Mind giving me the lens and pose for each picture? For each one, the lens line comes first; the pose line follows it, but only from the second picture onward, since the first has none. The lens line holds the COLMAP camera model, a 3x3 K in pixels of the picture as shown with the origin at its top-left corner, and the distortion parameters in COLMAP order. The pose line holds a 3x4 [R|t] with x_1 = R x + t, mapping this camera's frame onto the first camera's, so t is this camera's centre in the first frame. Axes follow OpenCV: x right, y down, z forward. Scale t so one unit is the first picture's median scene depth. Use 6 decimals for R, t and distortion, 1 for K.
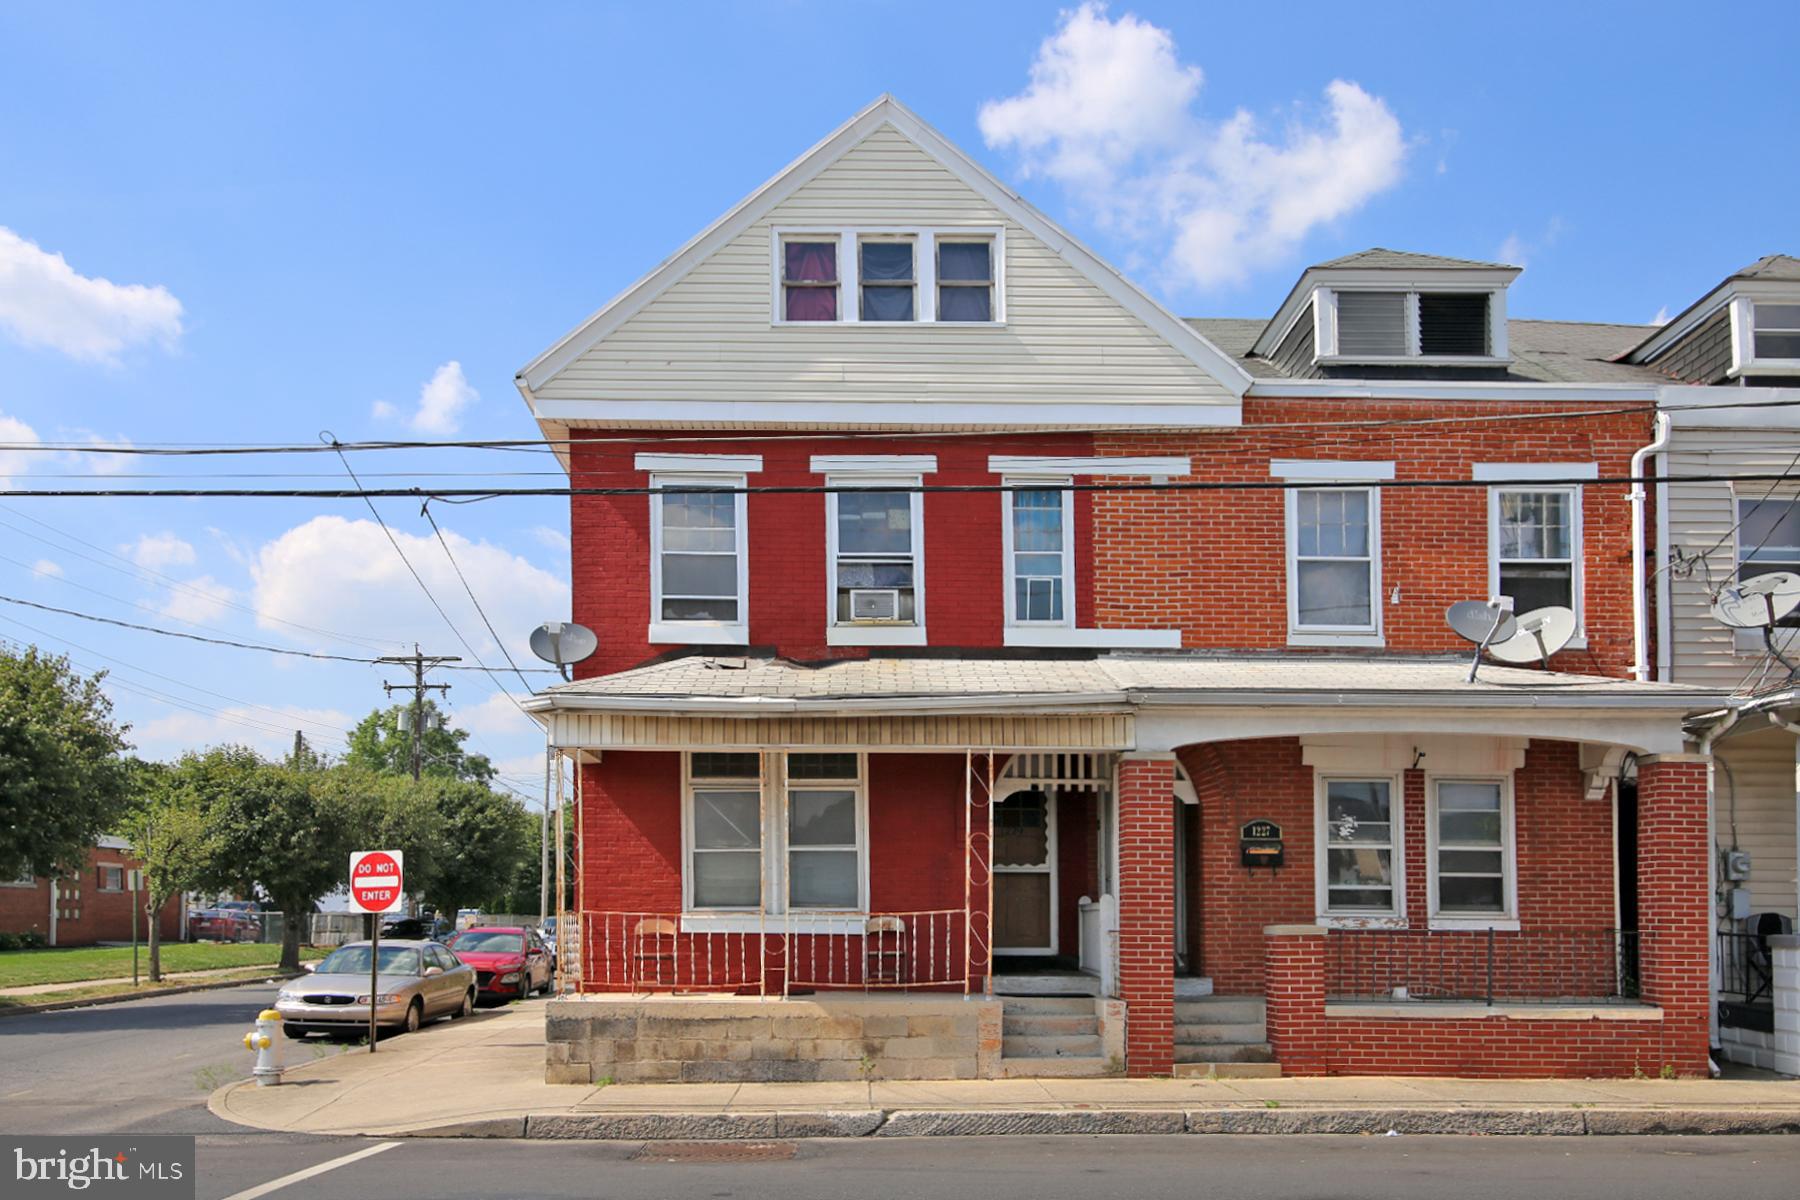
lens RADIAL K [[1507.2, 0, 905.7], [0, 1507.2, 613.9], [0, 0, 1]] dist [0.007274, 0.018443]
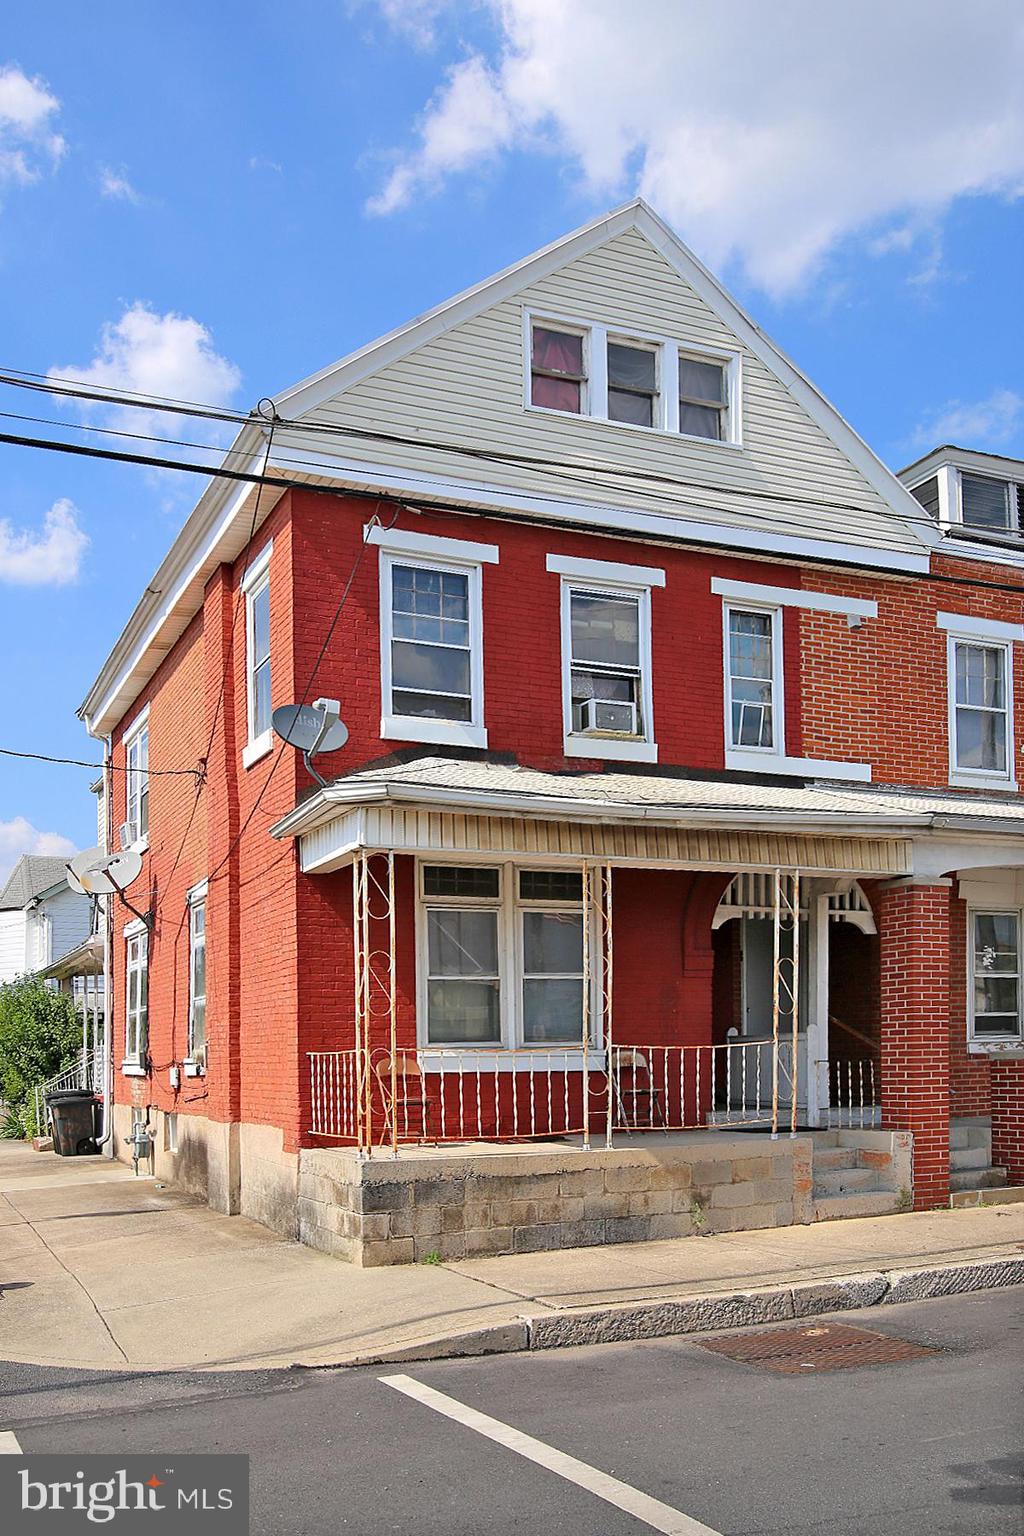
lens RADIAL K [[1286.2, 0, 563.8], [0, 1286.2, 719.8], [0, 0, 1]] dist [0.007274, 0.018443]
pose [[0.921030, 0.078142, 0.381573, -0.354426], [-0.057325, 0.996195, -0.065642, 0.050656], [-0.385251, 0.038584, 0.922005, 0.266354]]
